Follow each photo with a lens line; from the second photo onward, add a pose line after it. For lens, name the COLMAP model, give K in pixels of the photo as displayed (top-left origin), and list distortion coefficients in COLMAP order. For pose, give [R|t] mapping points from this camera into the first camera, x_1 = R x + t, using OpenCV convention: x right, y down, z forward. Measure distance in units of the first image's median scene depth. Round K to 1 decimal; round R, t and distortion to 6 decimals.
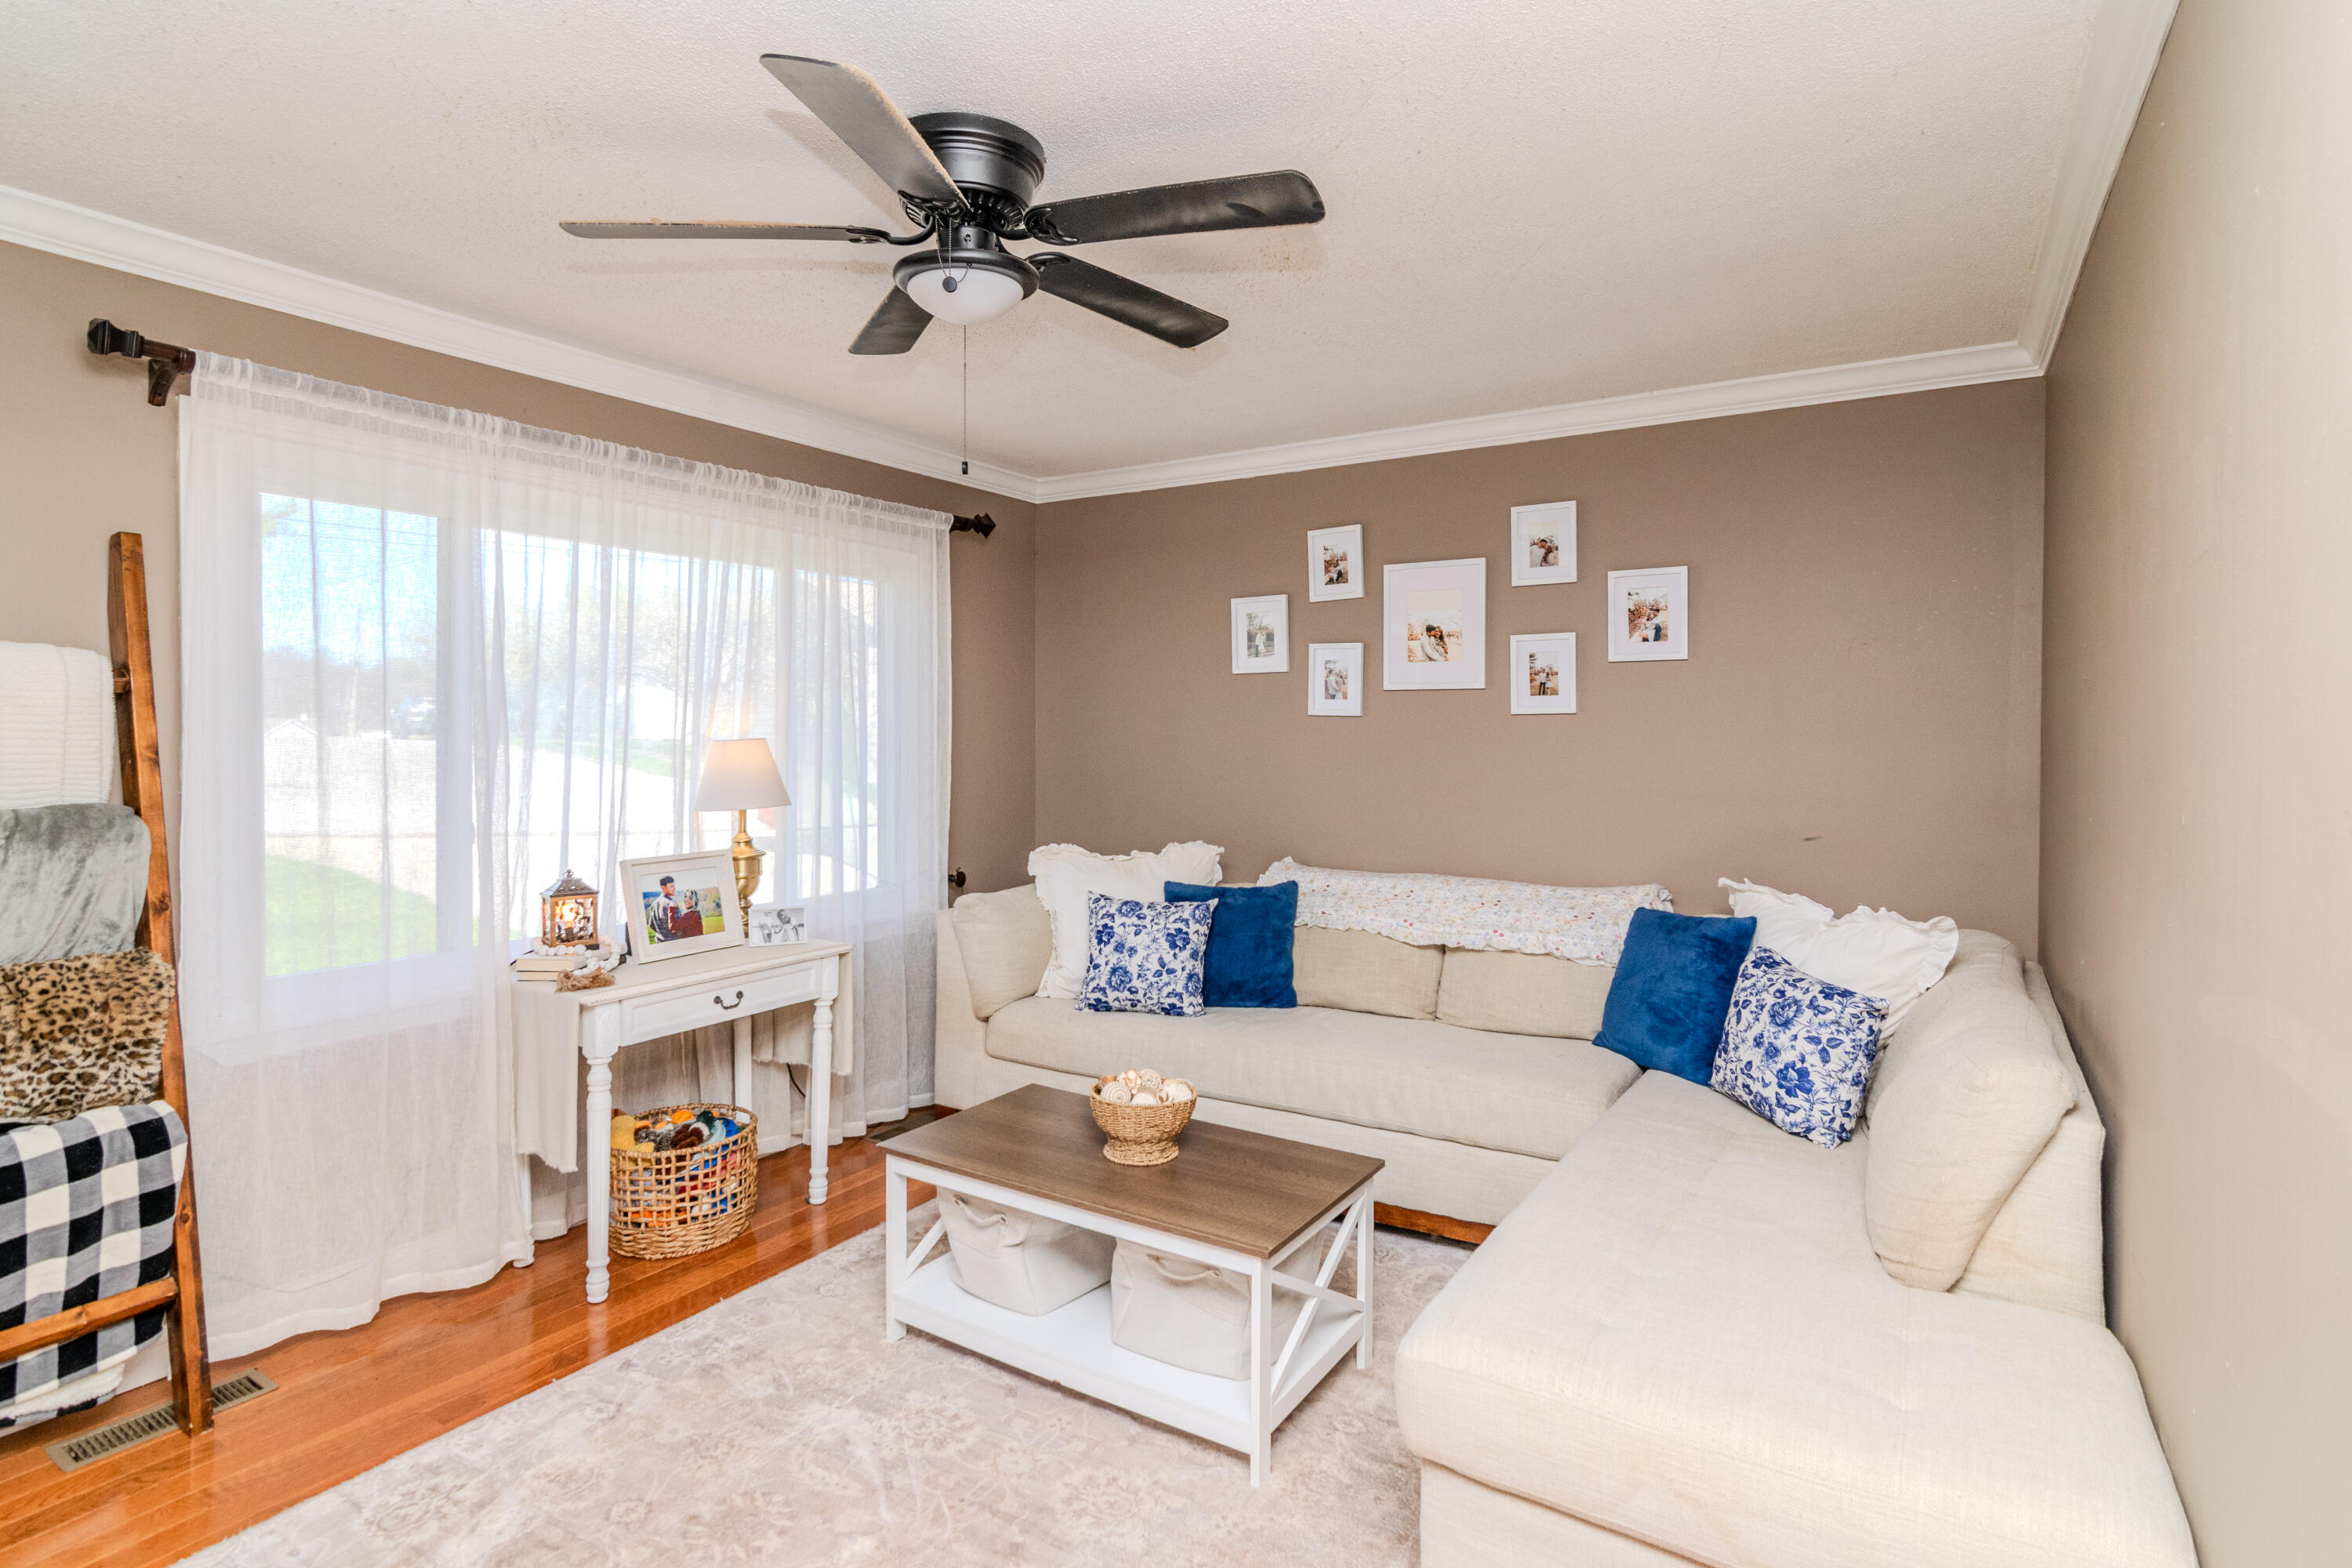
lens RADIAL K [[1161.9, 0, 1185.2], [0, 1161.9, 776.1], [0, 0, 1]] dist [-0.010016, 0.001967]
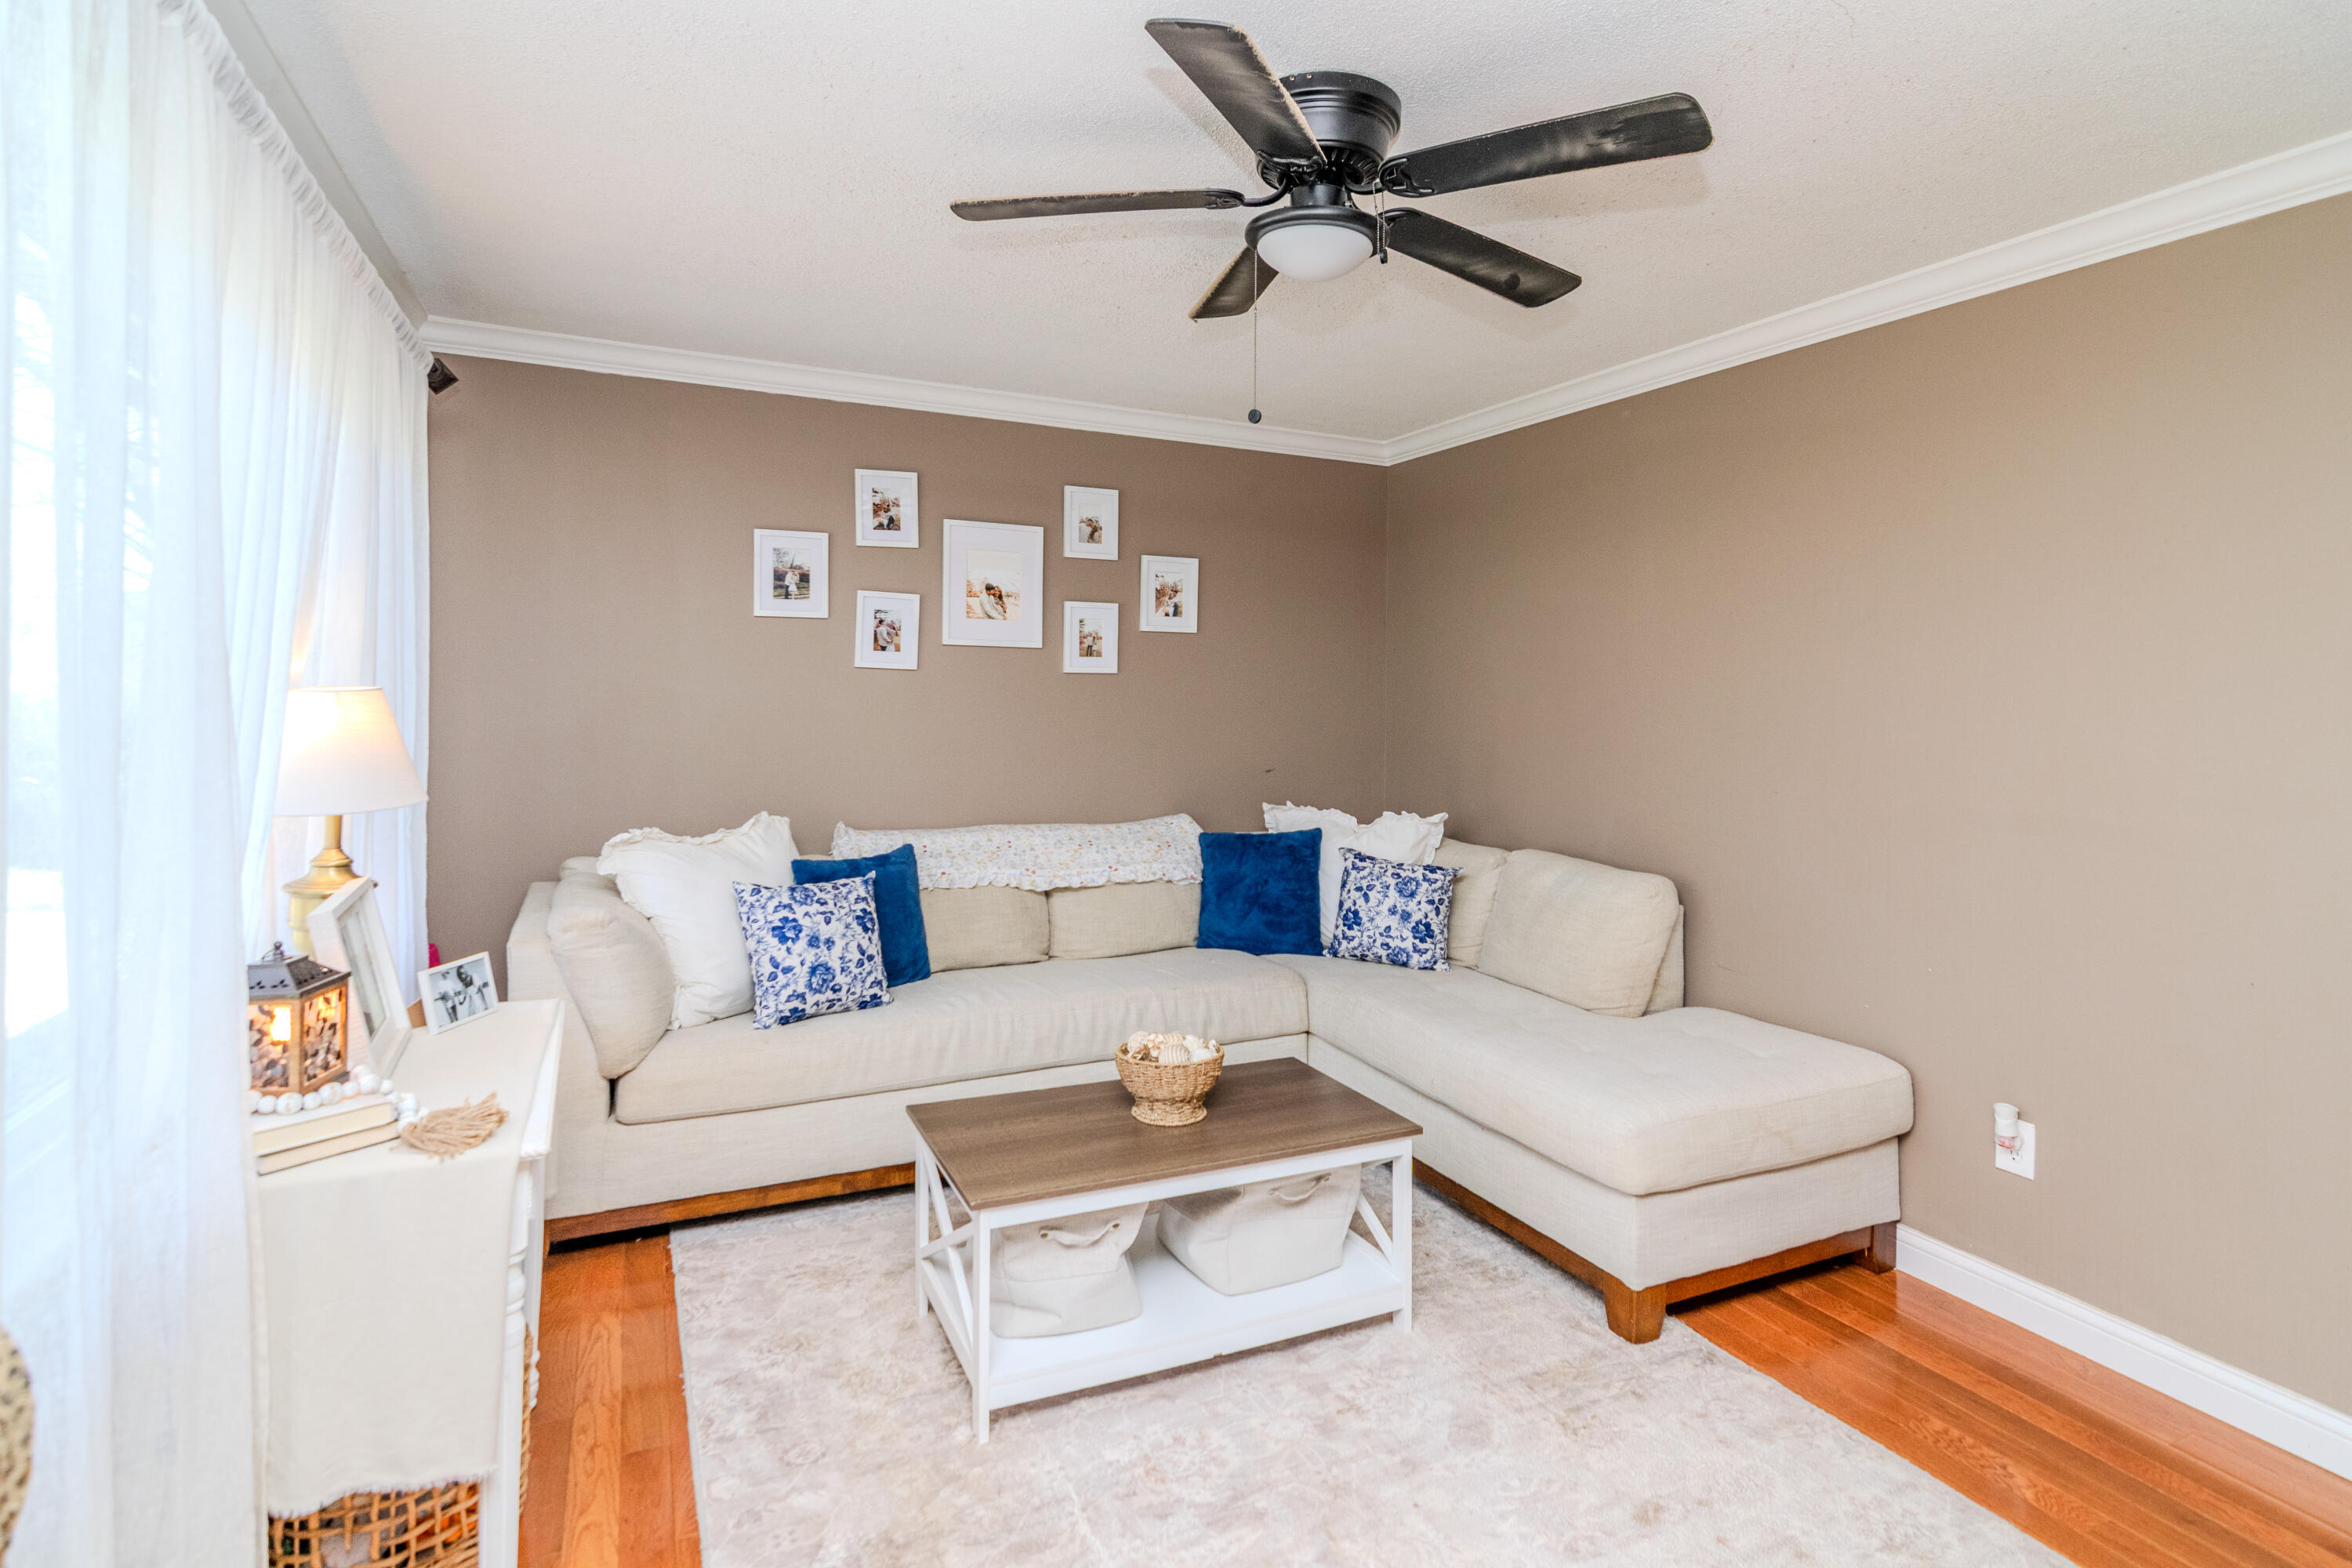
lens RADIAL K [[1161.9, 0, 1216.4], [0, 1161.9, 713.1], [0, 0, 1]] dist [-0.010016, 0.001967]
pose [[0.531487, -0.004056, 0.847057, -0.603233], [0.016279, 0.999853, -0.005427, -0.007188], [-0.846910, 0.016673, 0.531474, 0.306851]]
